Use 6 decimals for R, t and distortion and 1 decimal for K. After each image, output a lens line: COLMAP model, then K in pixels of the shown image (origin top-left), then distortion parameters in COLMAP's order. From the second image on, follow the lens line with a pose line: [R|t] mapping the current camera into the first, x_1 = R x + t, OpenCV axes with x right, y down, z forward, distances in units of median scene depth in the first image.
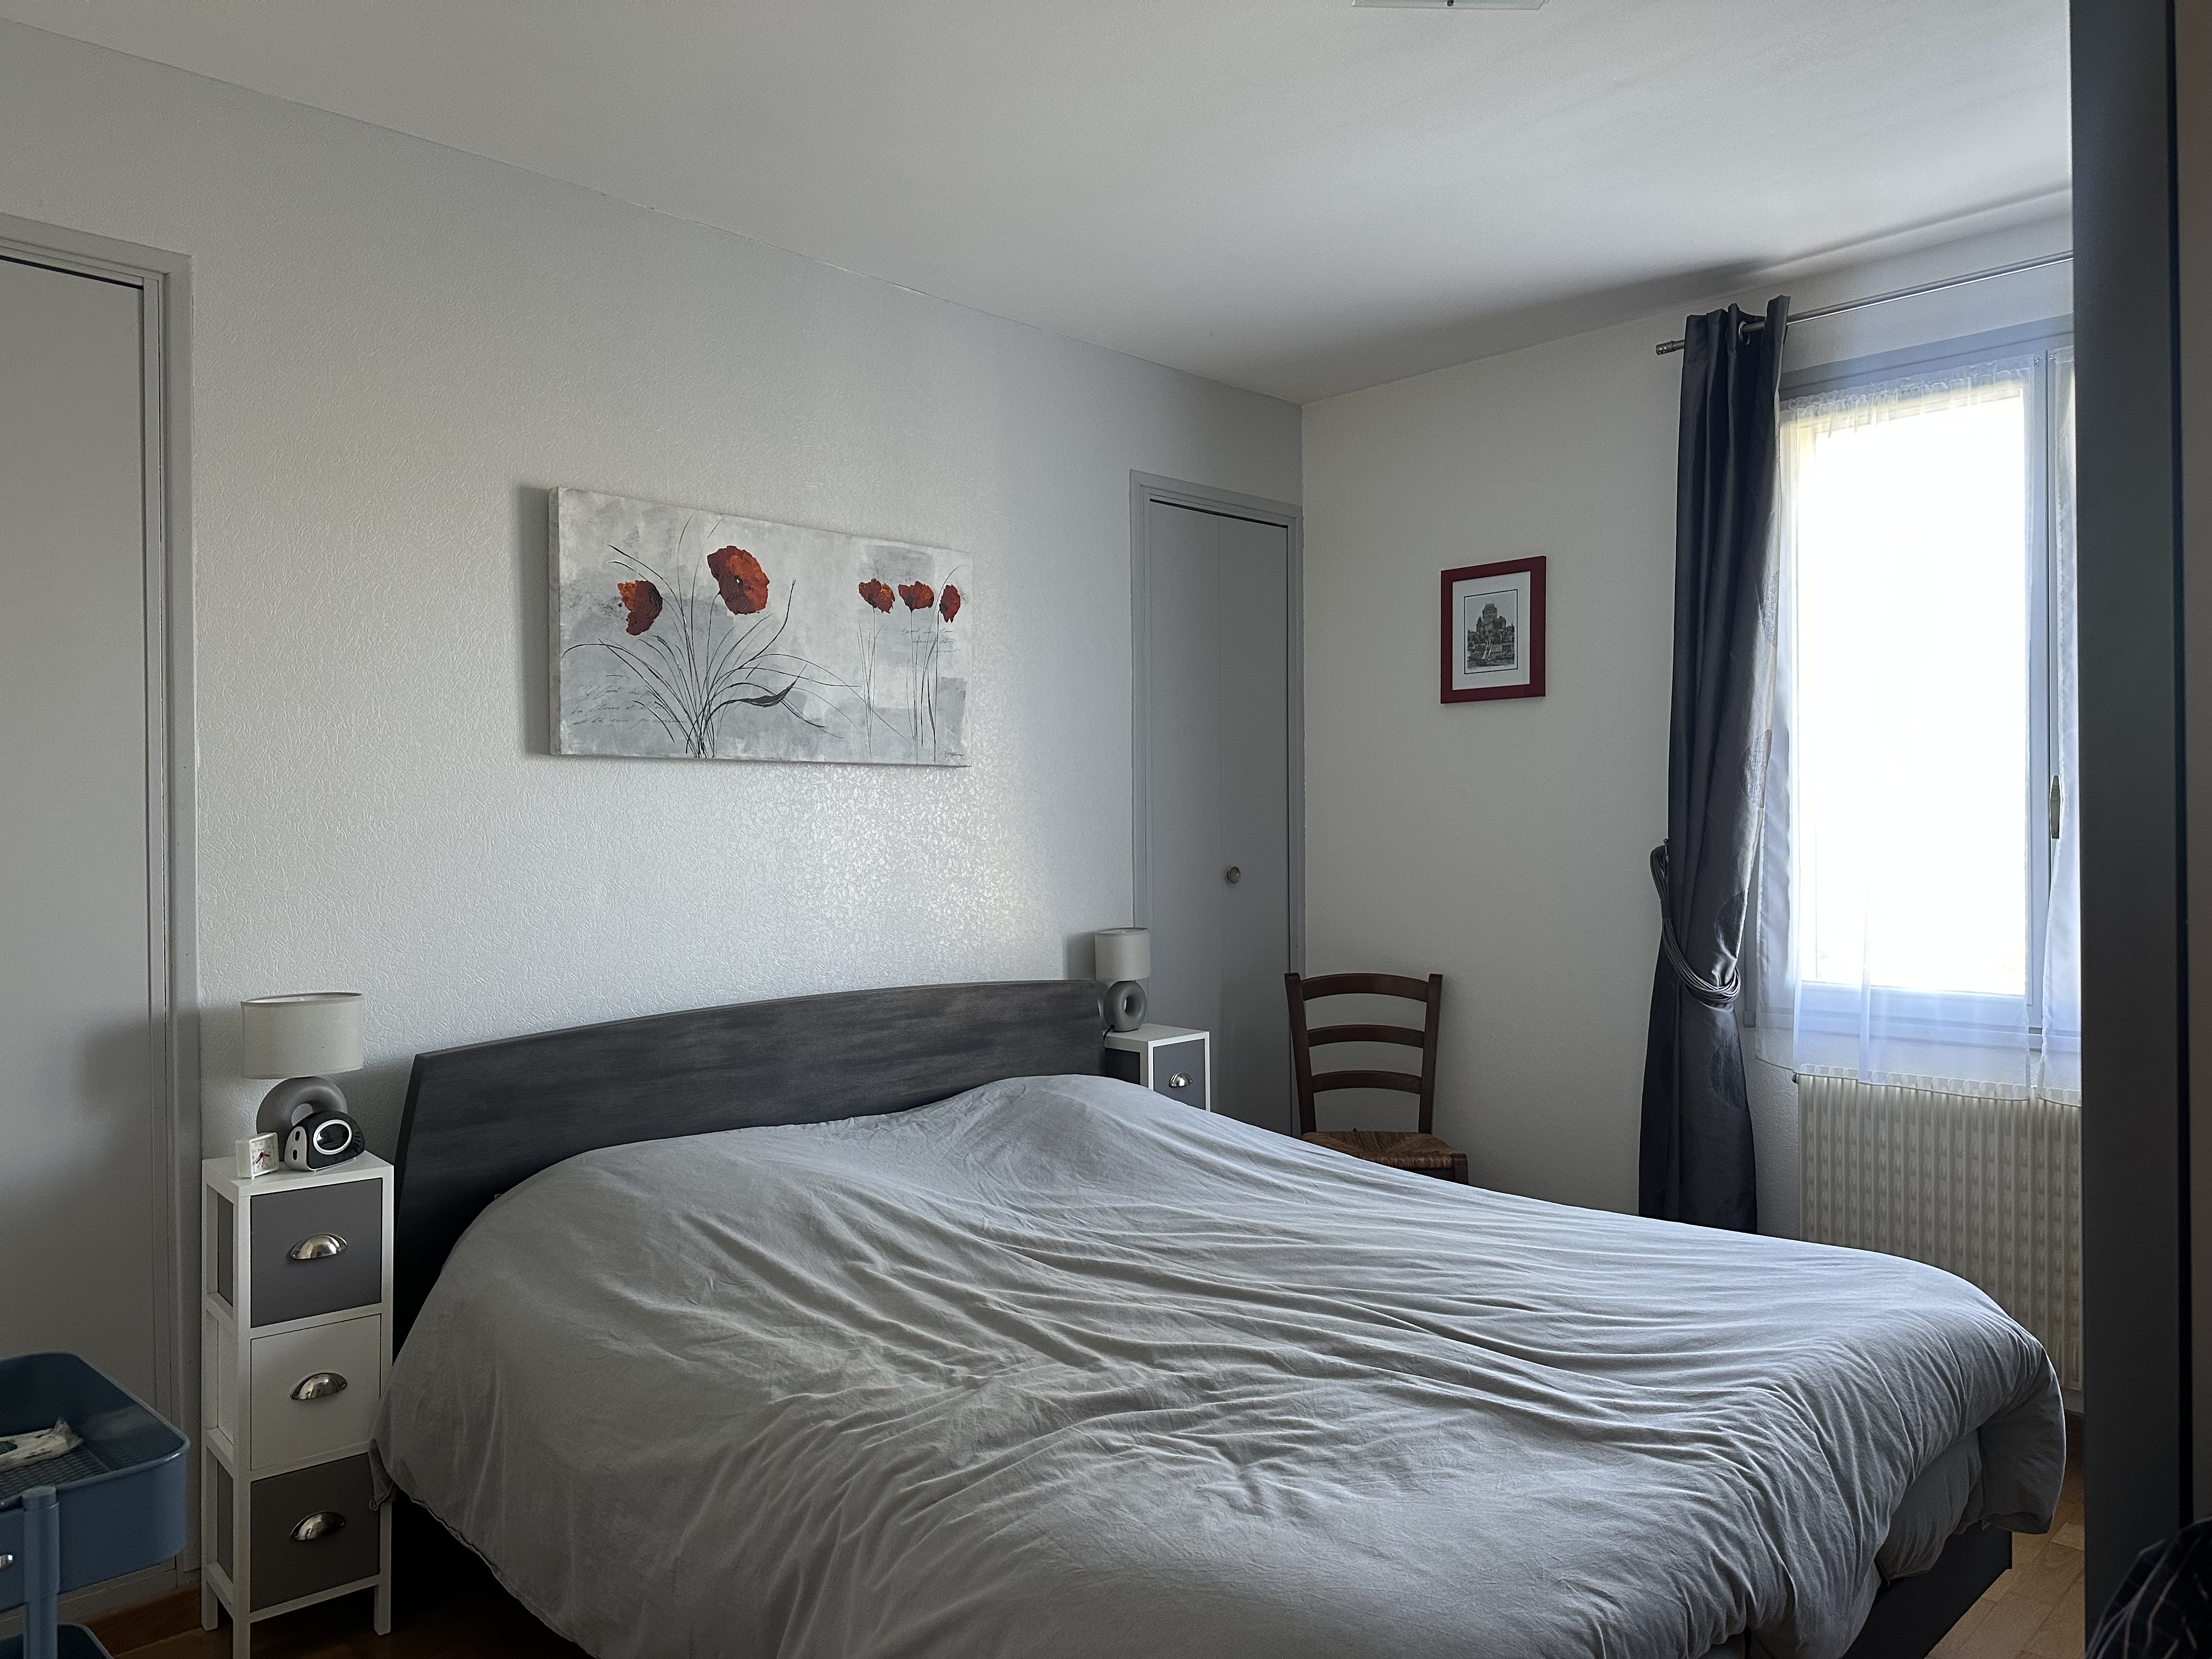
lens RADIAL K [[1536.1, 0, 1106.0], [0, 1536.1, 829.5], [0, 0, 1]] dist [0.056941, -0.115979]
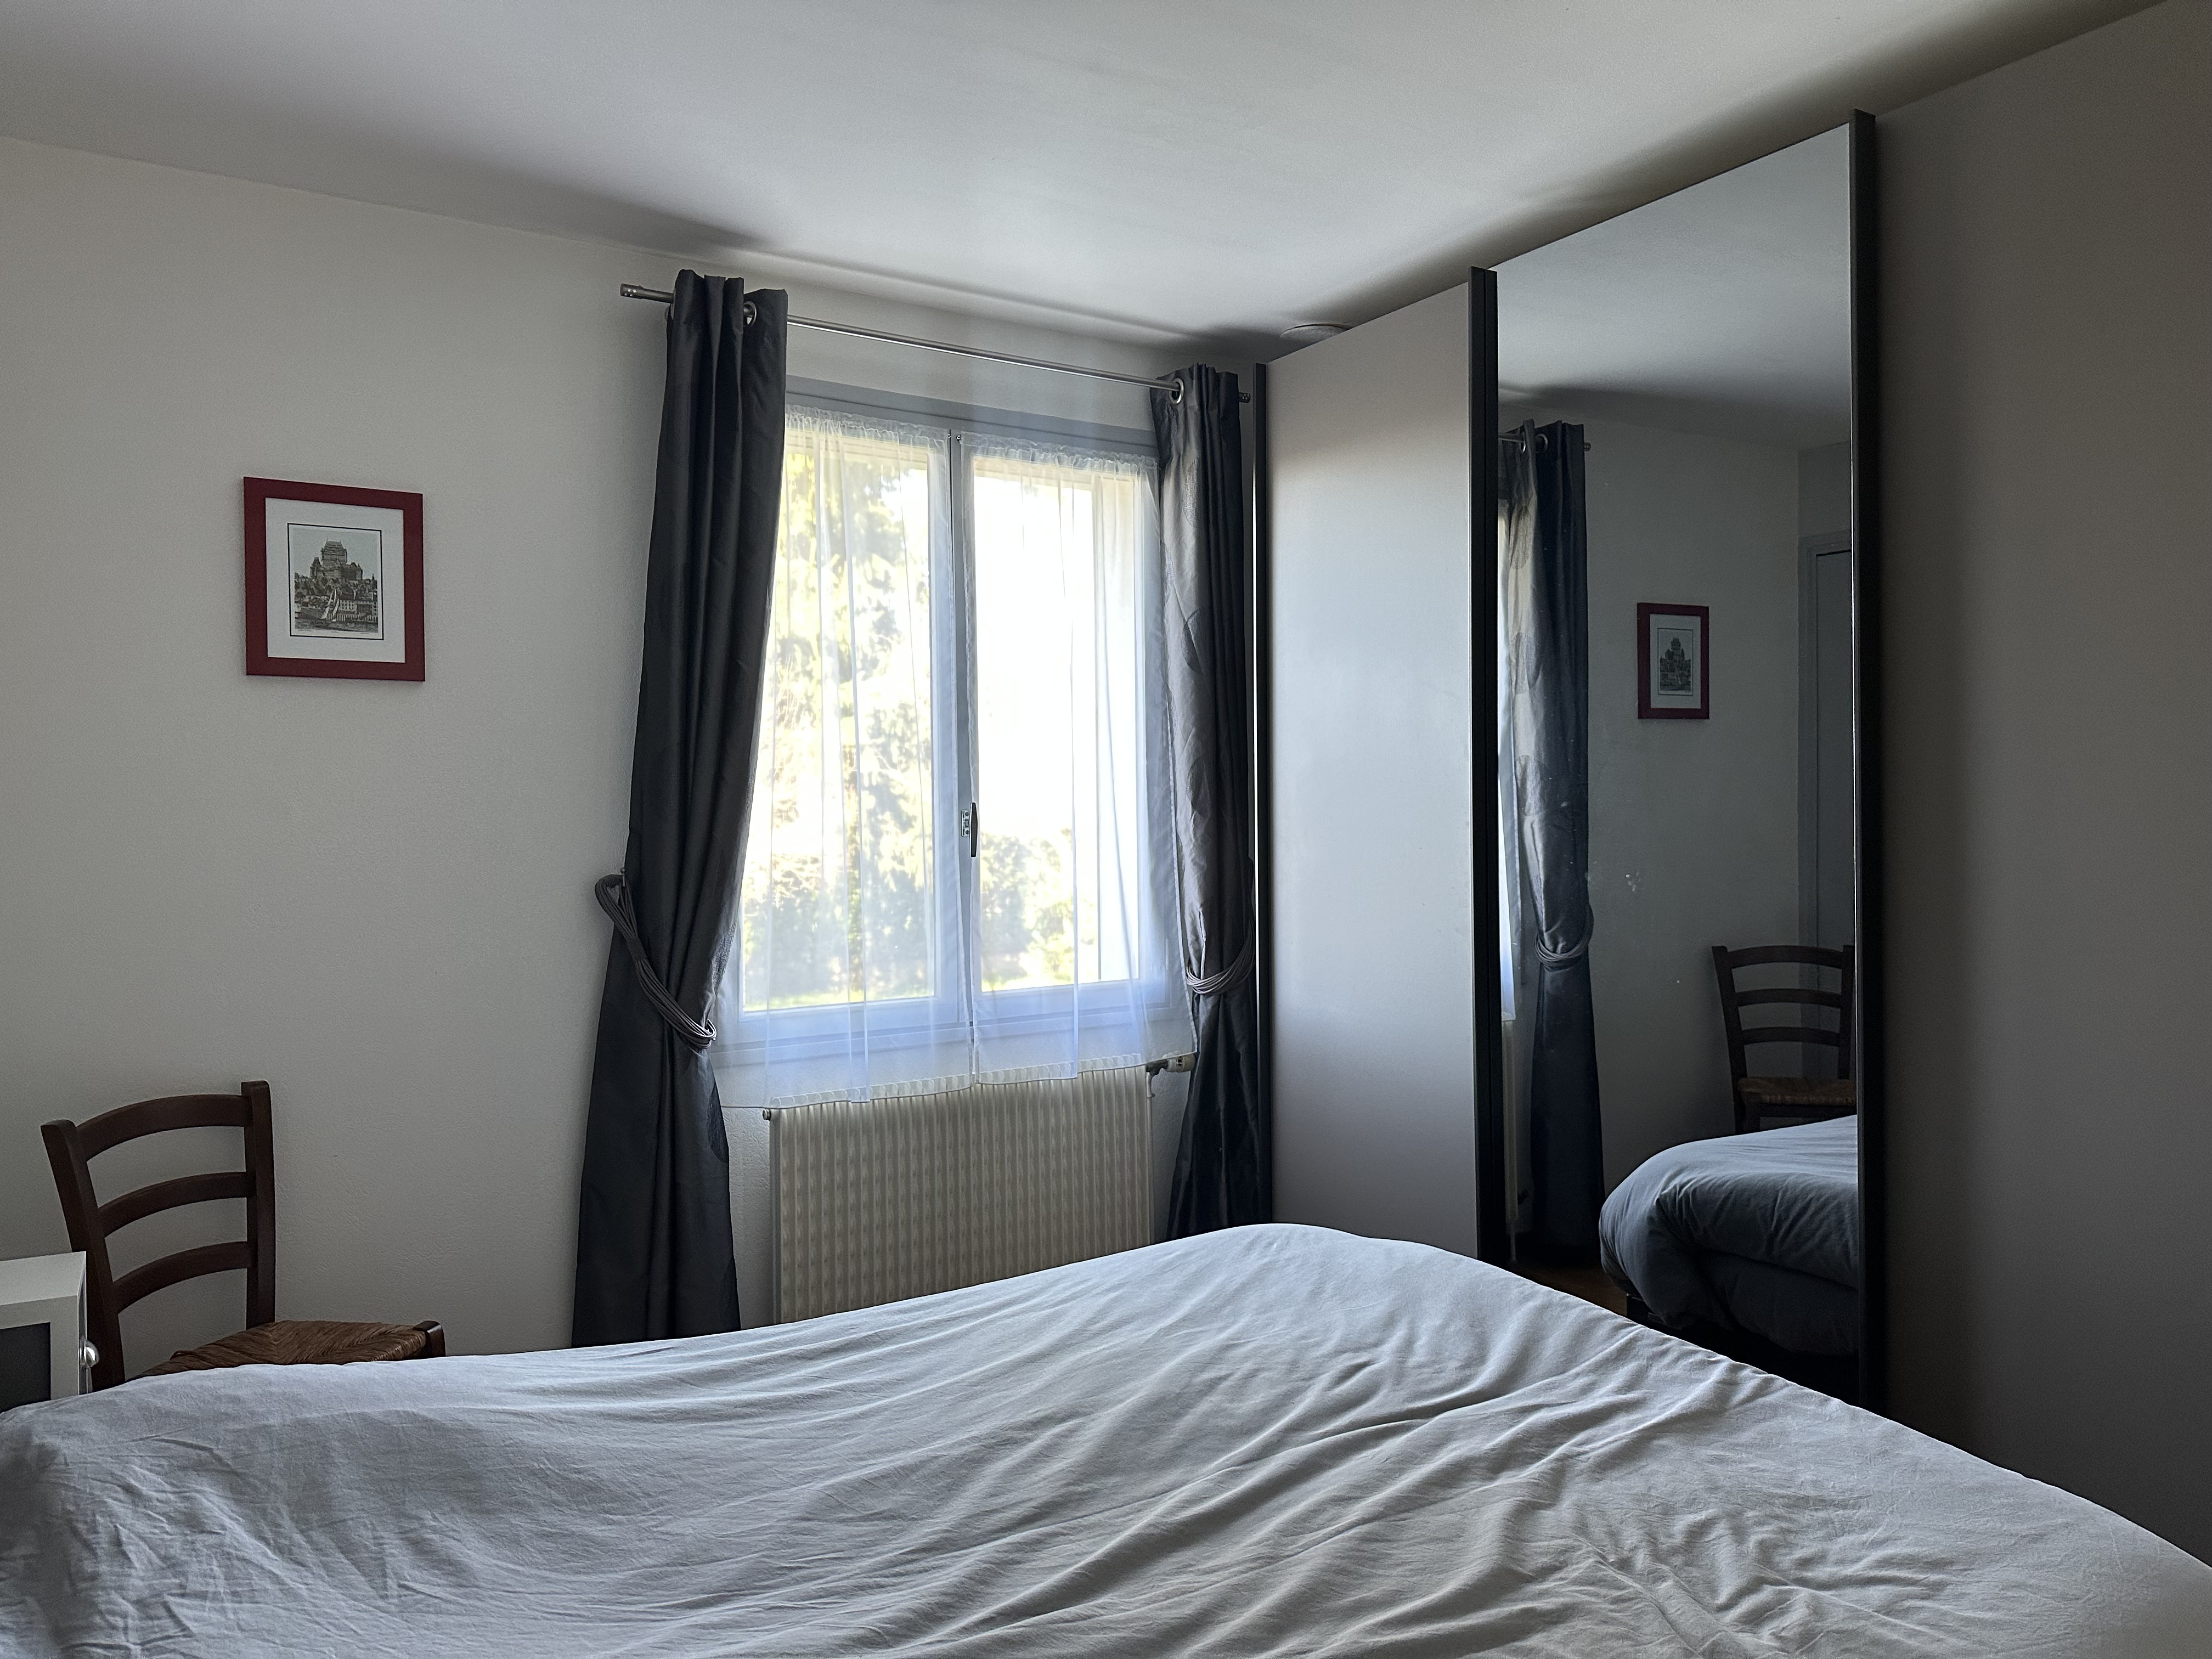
lens RADIAL K [[1536.1, 0, 1106.0], [0, 1536.1, 829.5], [0, 0, 1]] dist [0.056941, -0.115979]
pose [[0.217989, -0.001692, 0.975950, -0.372449], [0.014278, 0.999897, -0.001456, -0.009308], [-0.975847, 0.014252, 0.217990, 0.517912]]
